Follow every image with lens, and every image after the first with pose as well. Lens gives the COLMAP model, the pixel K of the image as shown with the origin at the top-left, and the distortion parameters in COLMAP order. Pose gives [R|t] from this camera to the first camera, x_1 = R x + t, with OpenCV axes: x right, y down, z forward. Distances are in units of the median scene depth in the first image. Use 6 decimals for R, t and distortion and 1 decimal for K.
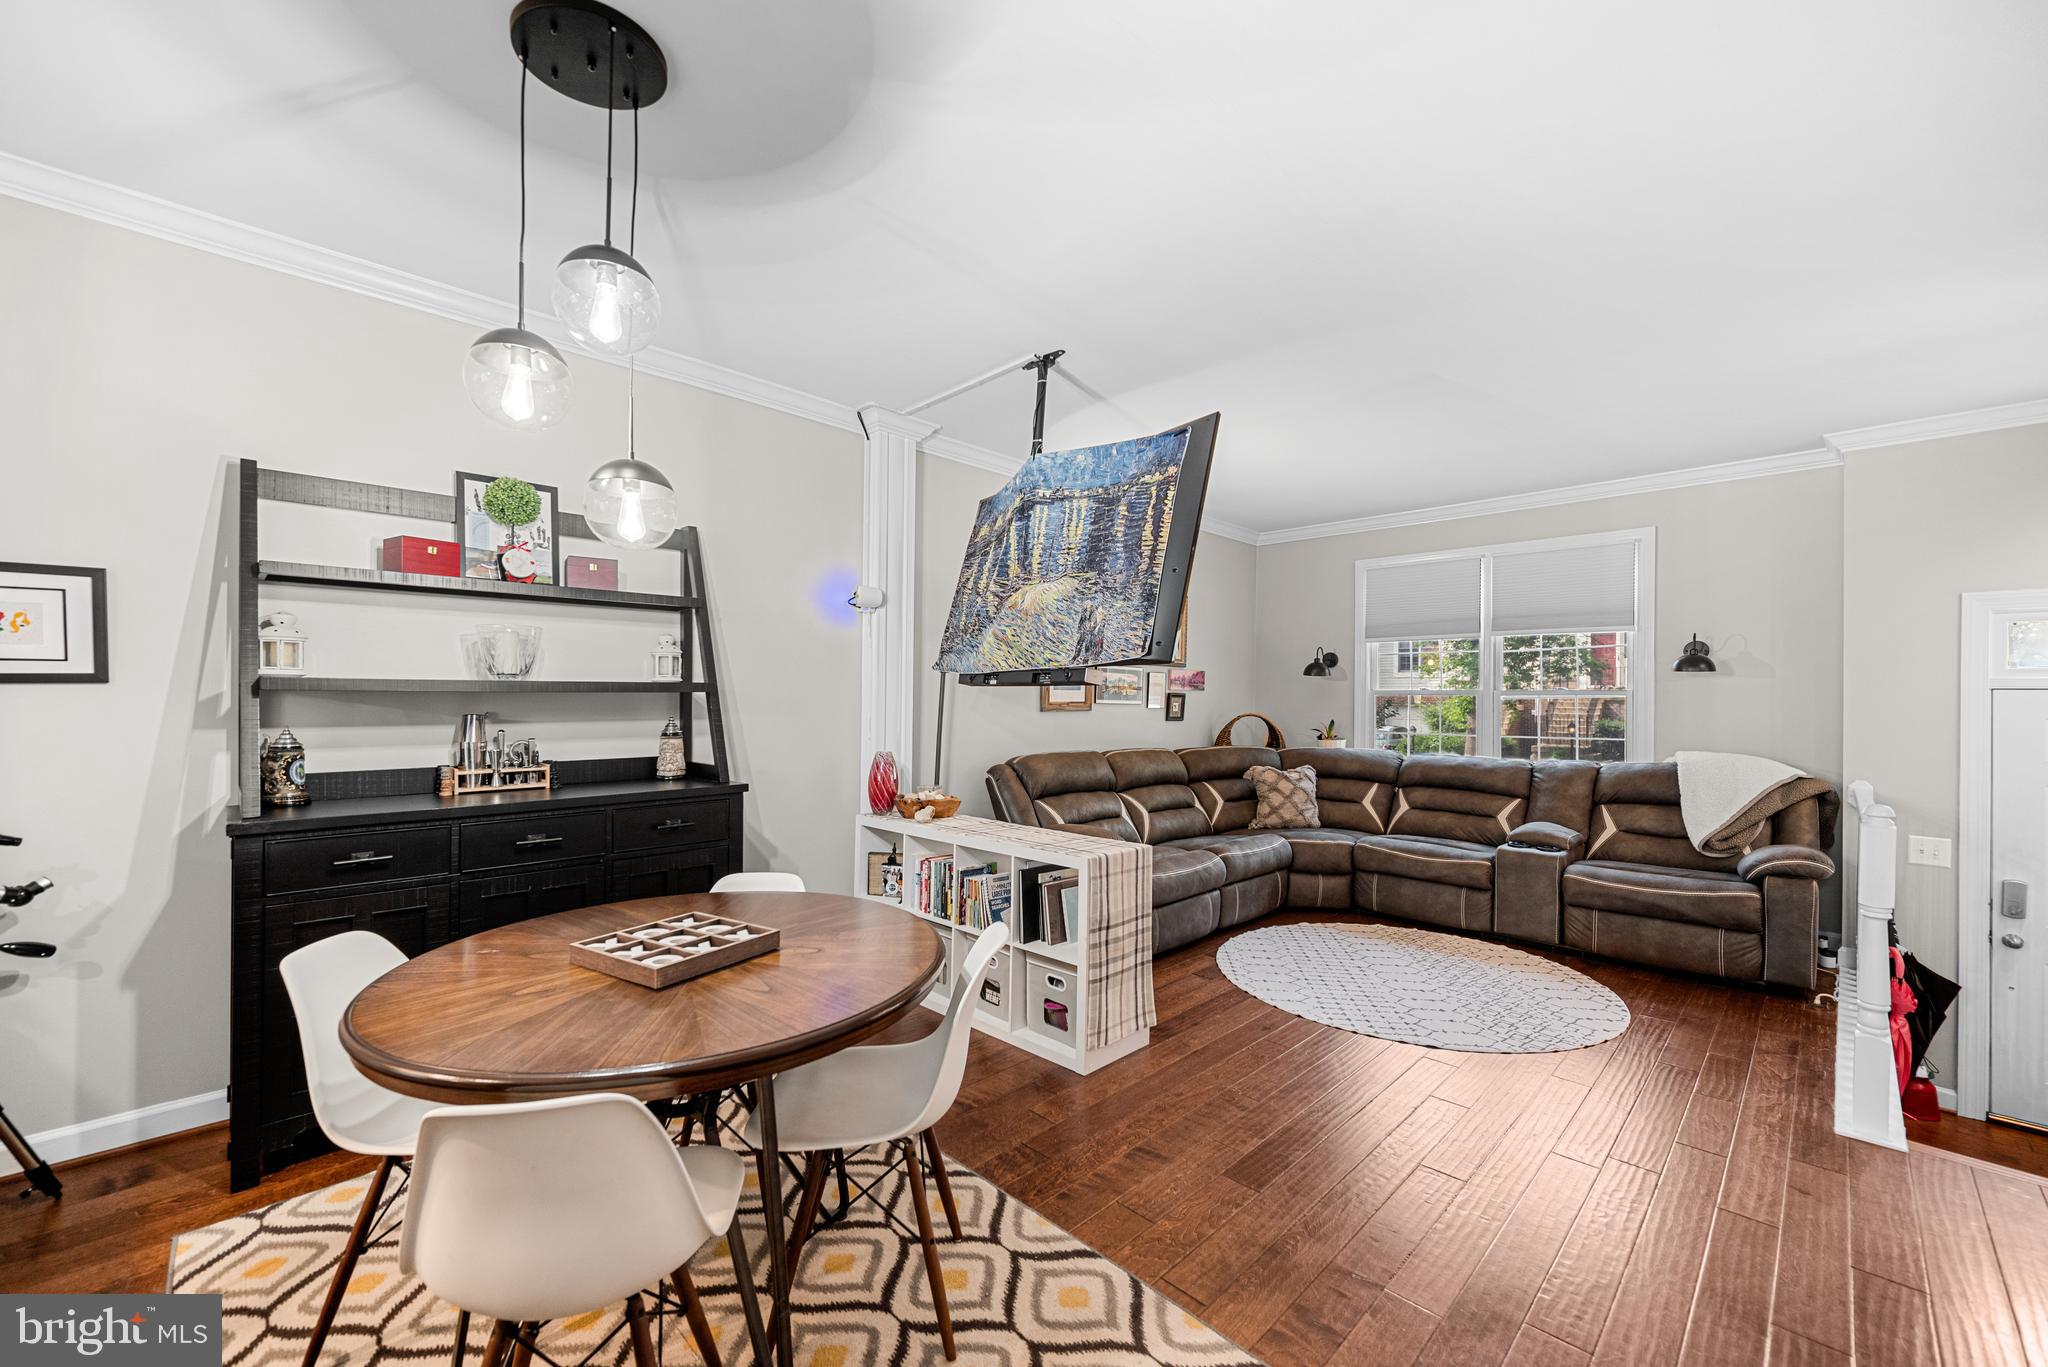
lens RADIAL K [[812.5, 0, 1027.1], [0, 812.5, 694.3], [0, 0, 1]] dist [0.003438, -0.000520]
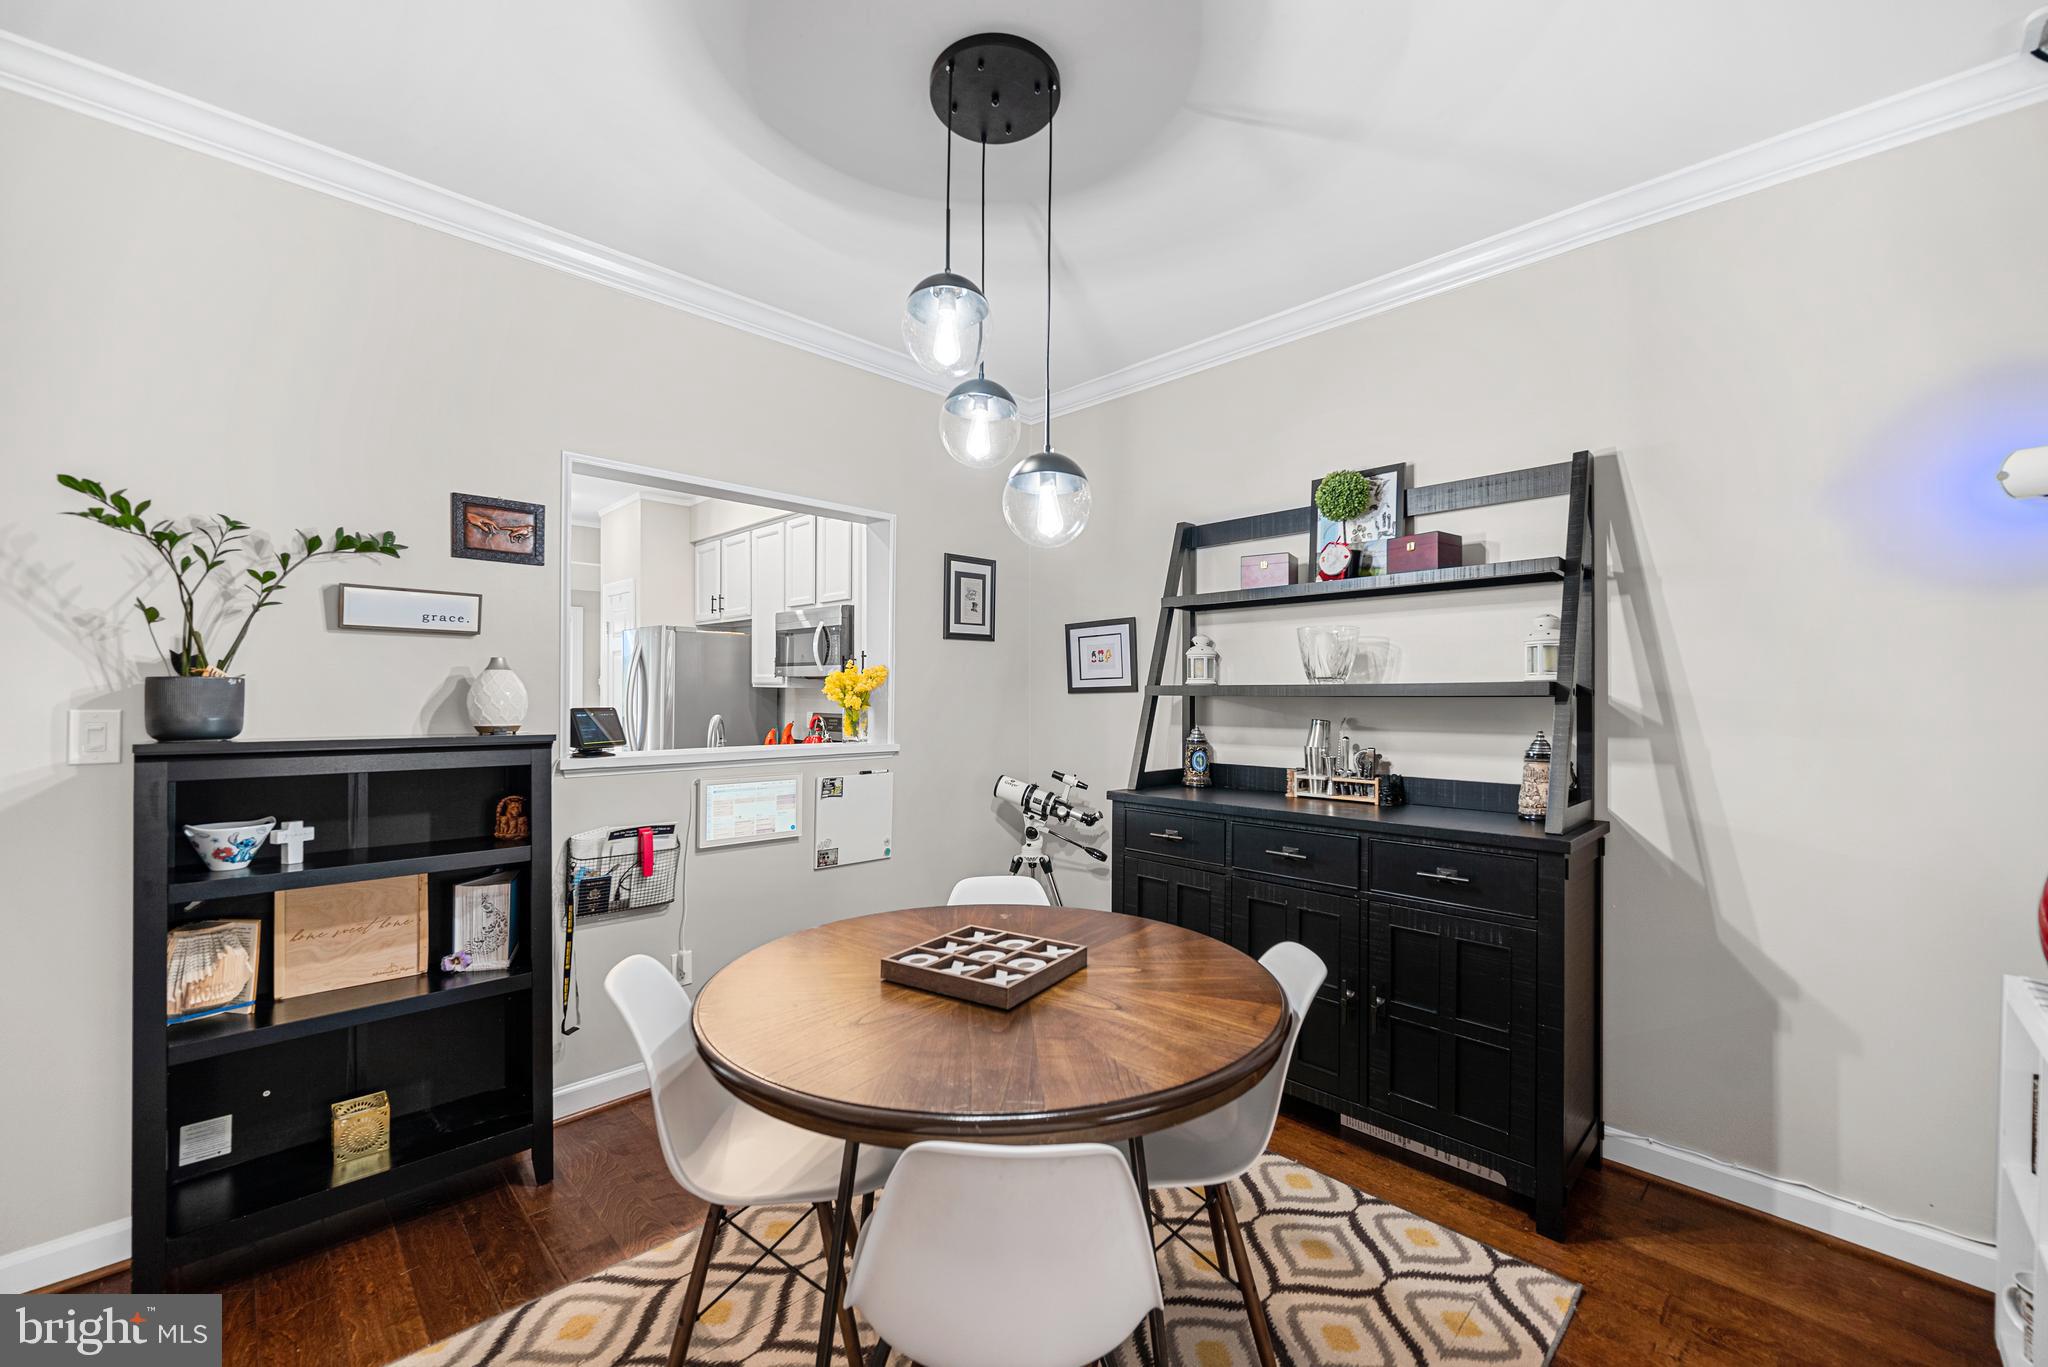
lens RADIAL K [[812.5, 0, 1027.1], [0, 812.5, 694.3], [0, 0, 1]] dist [0.003438, -0.000520]
pose [[-0.009368, -0.009341, -0.999912, 0.215446], [-0.006701, 0.999934, -0.009279, 0.003567], [0.999934, 0.006614, -0.009430, 0.440498]]
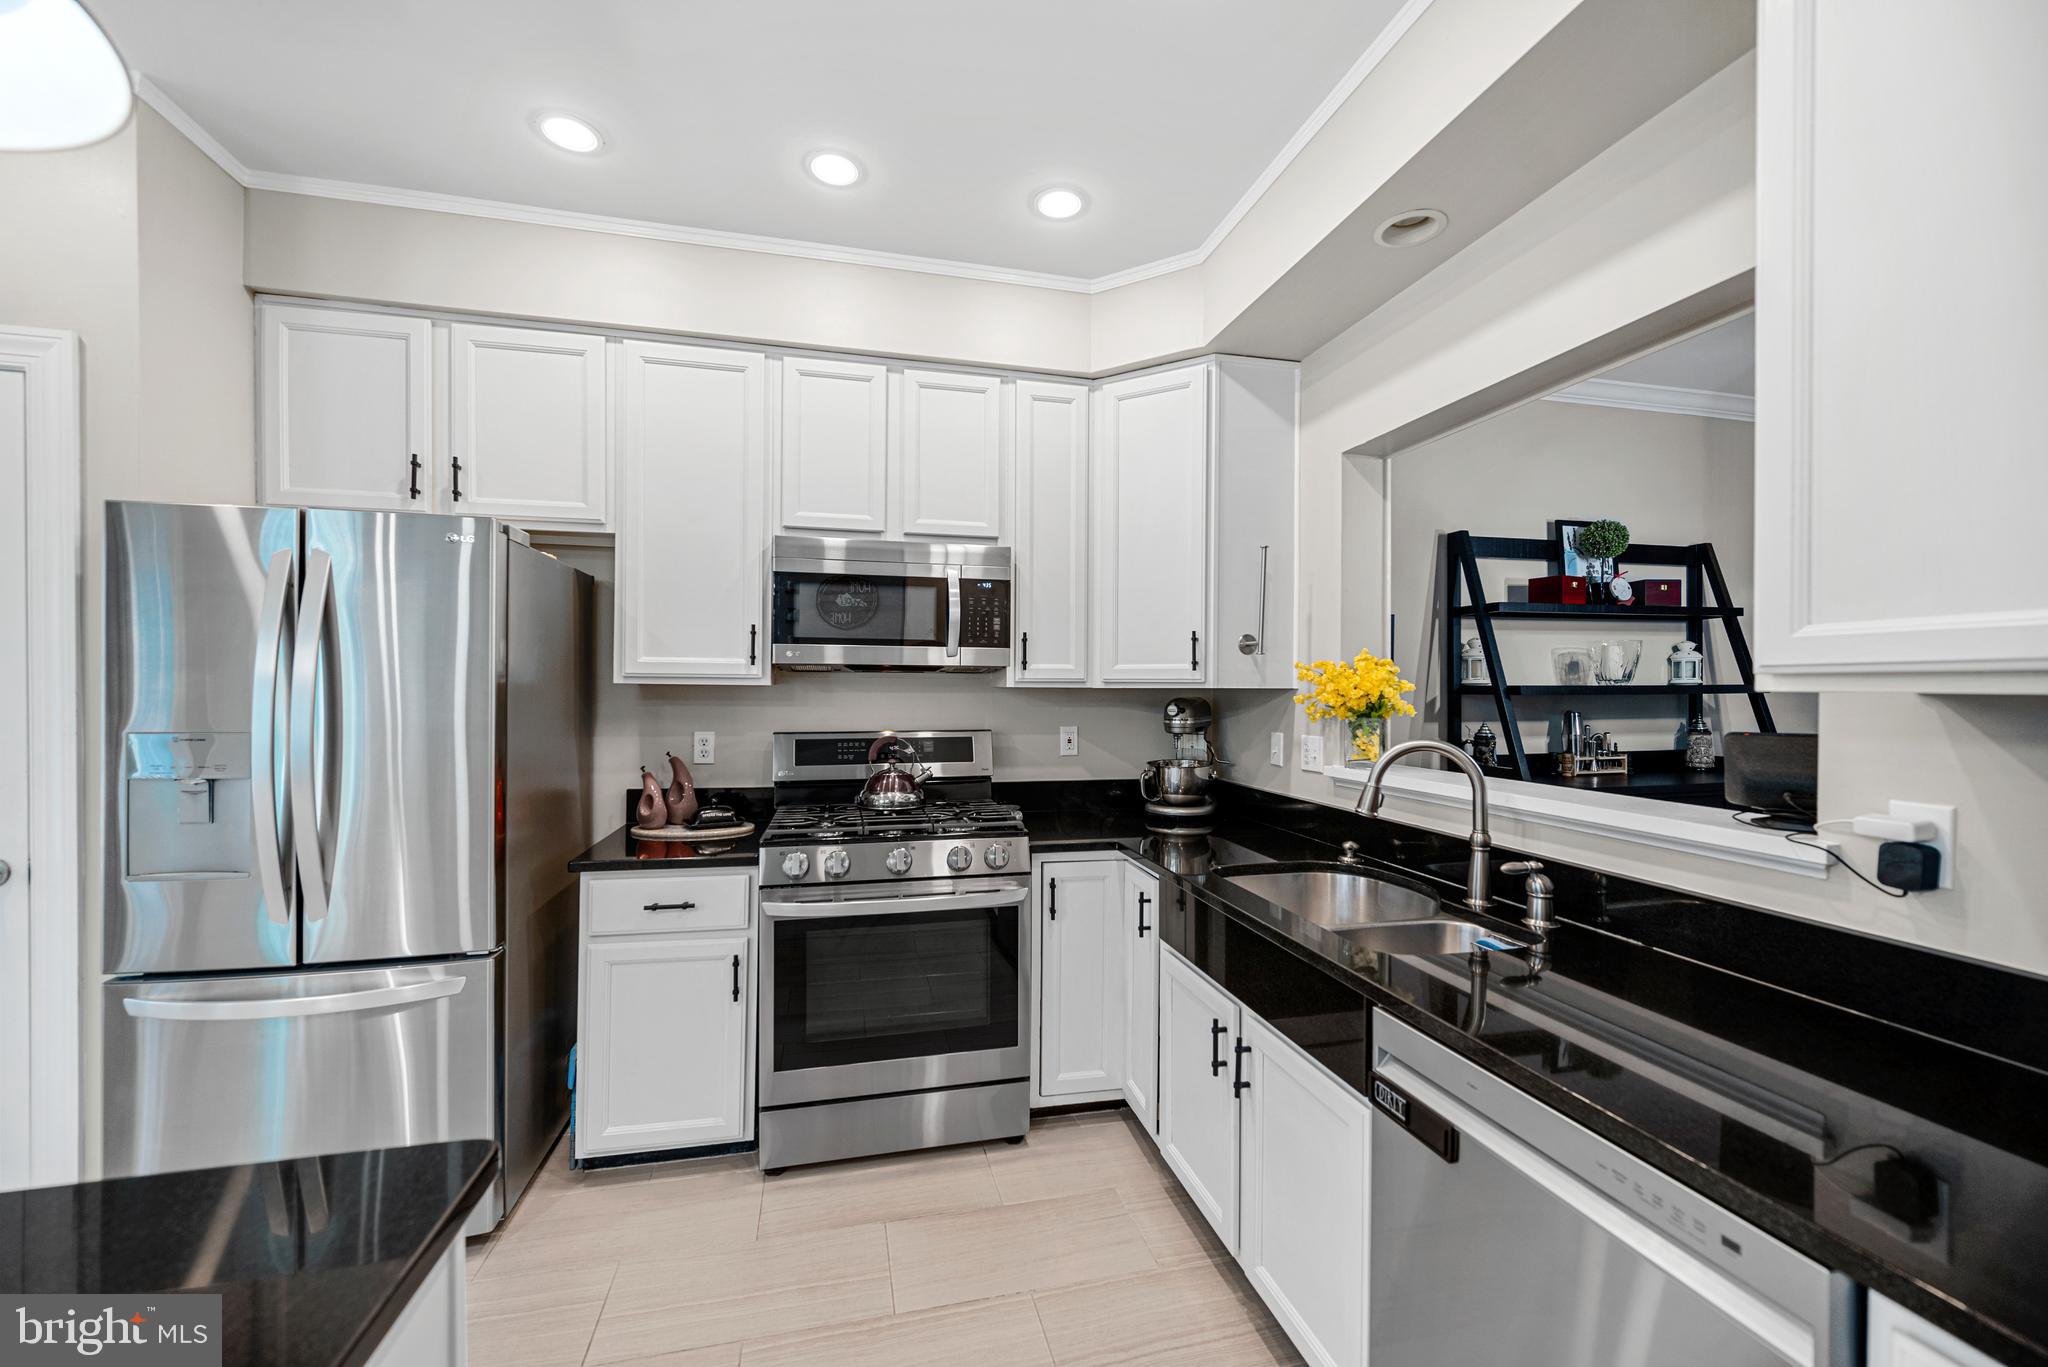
lens RADIAL K [[812.5, 0, 1027.1], [0, 812.5, 694.3], [0, 0, 1]] dist [0.003438, -0.000520]
pose [[0.854371, -0.007619, -0.519607, -0.506758], [0.009715, 0.999952, 0.001312, -0.009165], [0.519572, -0.006168, 0.854404, -0.343736]]
